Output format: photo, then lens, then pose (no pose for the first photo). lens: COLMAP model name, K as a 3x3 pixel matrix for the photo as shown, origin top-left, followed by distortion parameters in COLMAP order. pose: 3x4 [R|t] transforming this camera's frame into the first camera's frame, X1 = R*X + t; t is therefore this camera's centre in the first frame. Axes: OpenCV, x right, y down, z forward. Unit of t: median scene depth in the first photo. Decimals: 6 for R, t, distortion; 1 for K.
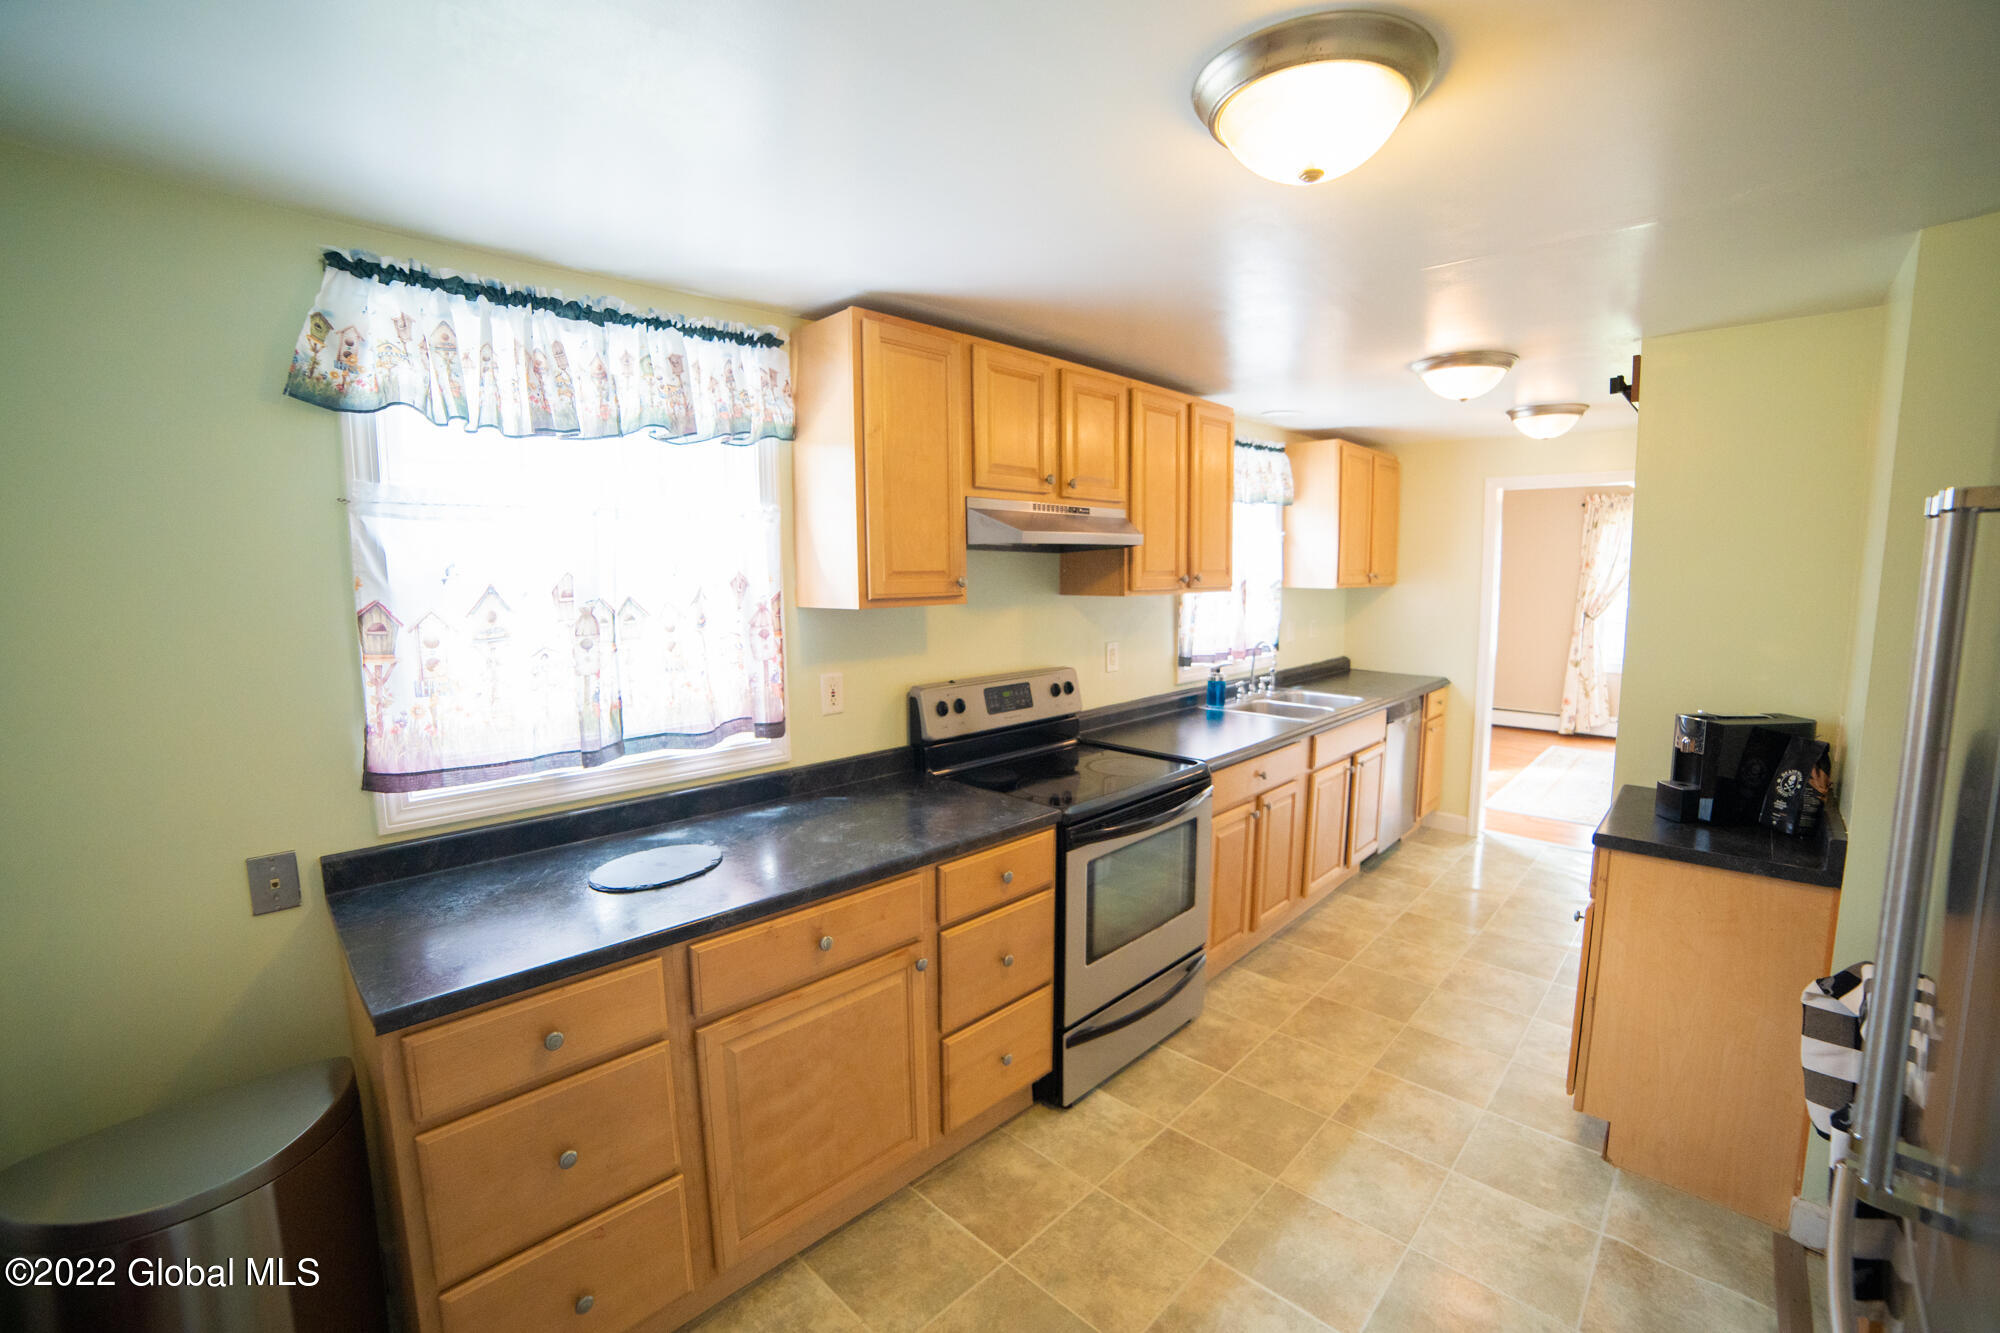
lens RADIAL K [[965.9, 0, 1000.0], [0, 965.9, 666.5], [0, 0, 1]] dist [-0.083203, 0.042051]
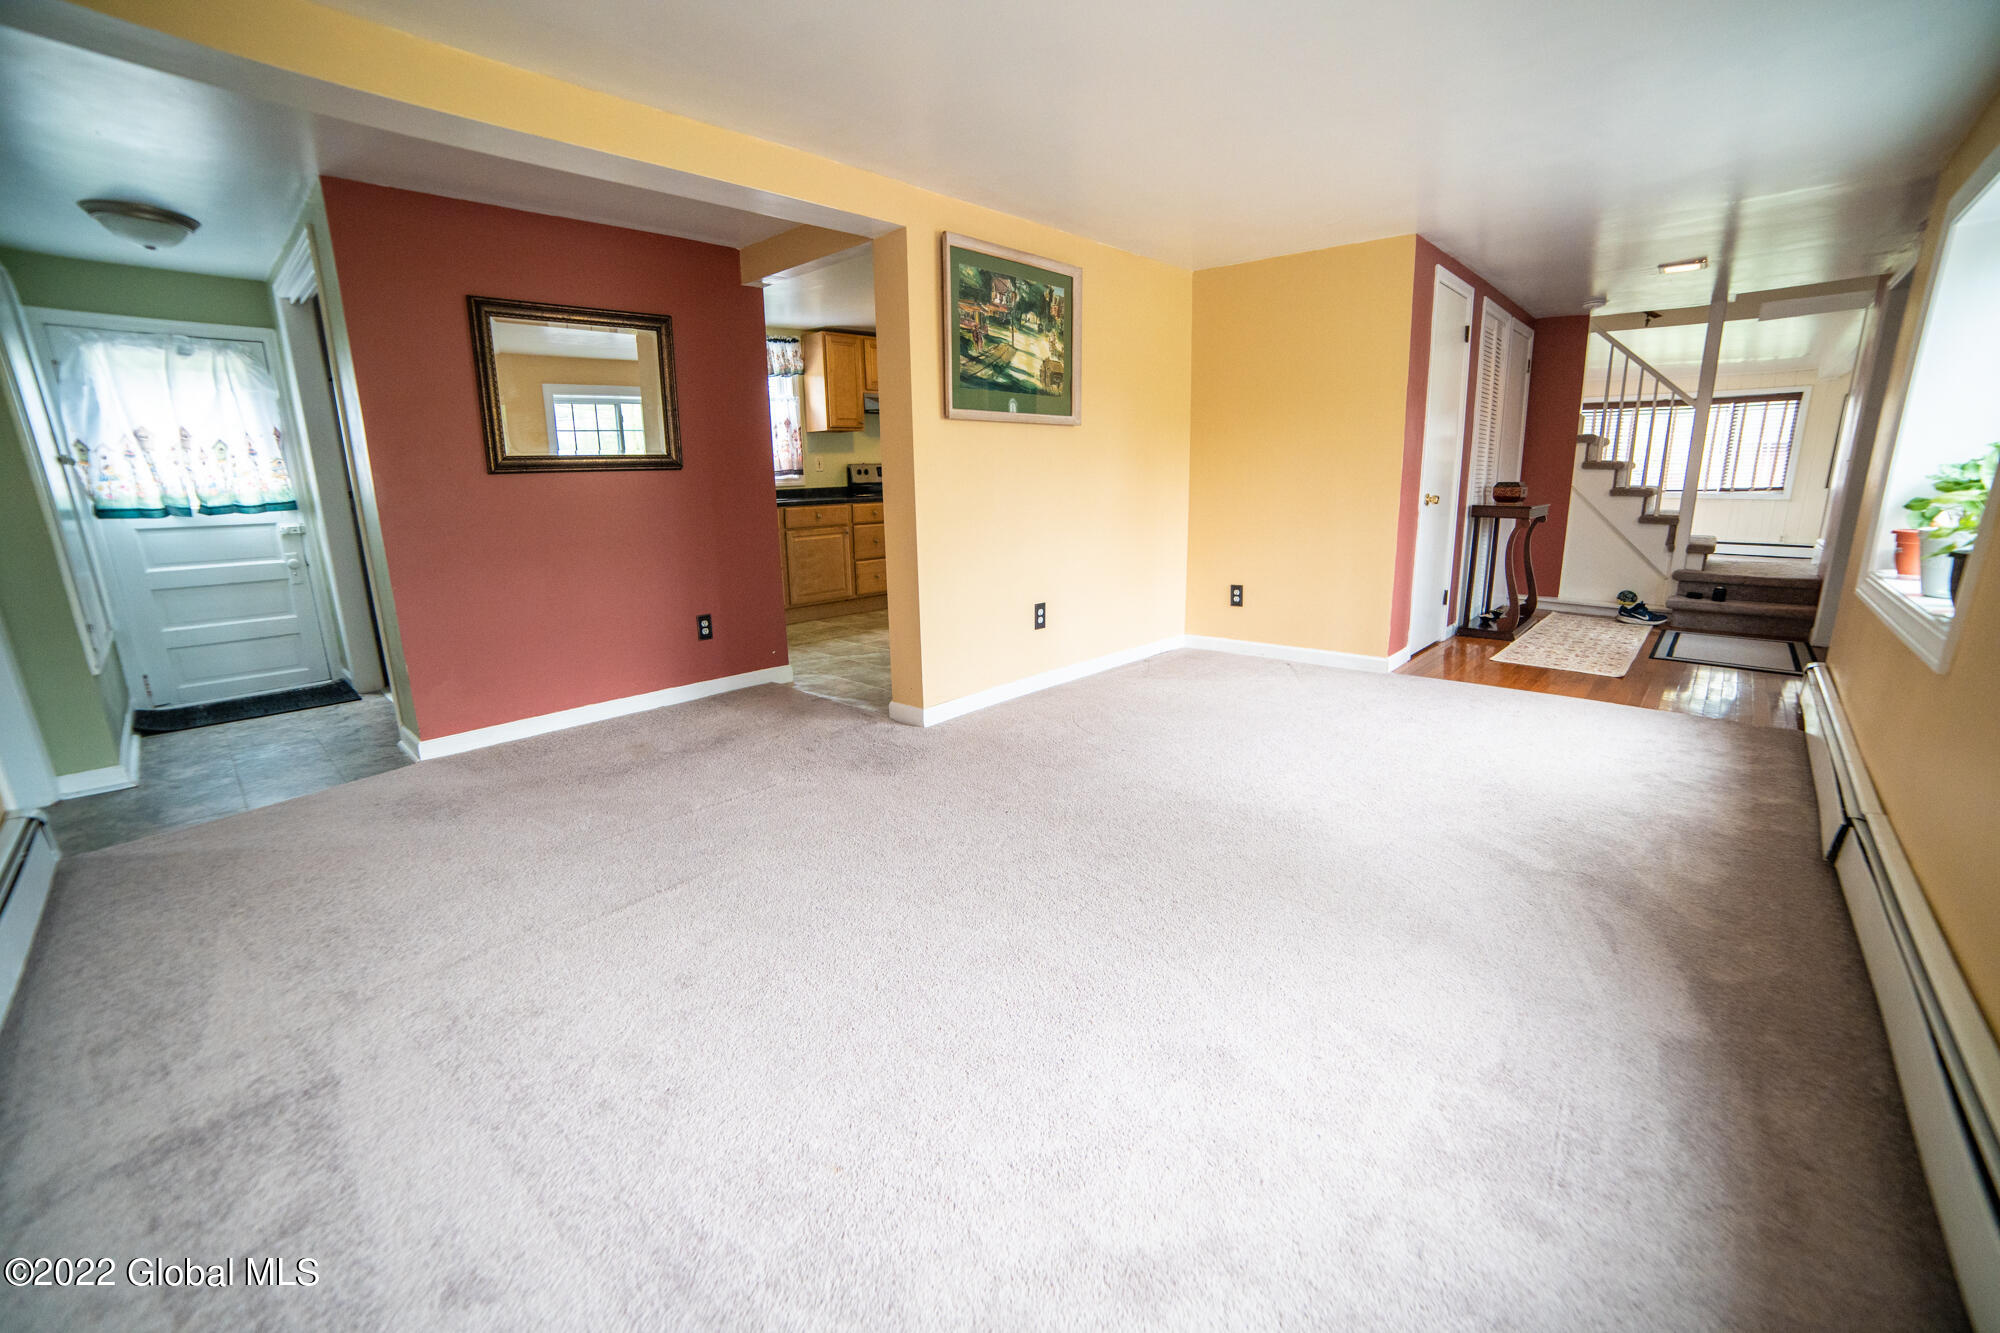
lens RADIAL K [[965.9, 0, 1000.0], [0, 965.9, 666.5], [0, 0, 1]] dist [-0.083203, 0.042051]
pose [[0.999814, -0.015811, 0.011016, 0.353158], [0.014731, 0.995649, 0.092009, 0.409957], [-0.012423, -0.091829, 0.995697, -2.083062]]
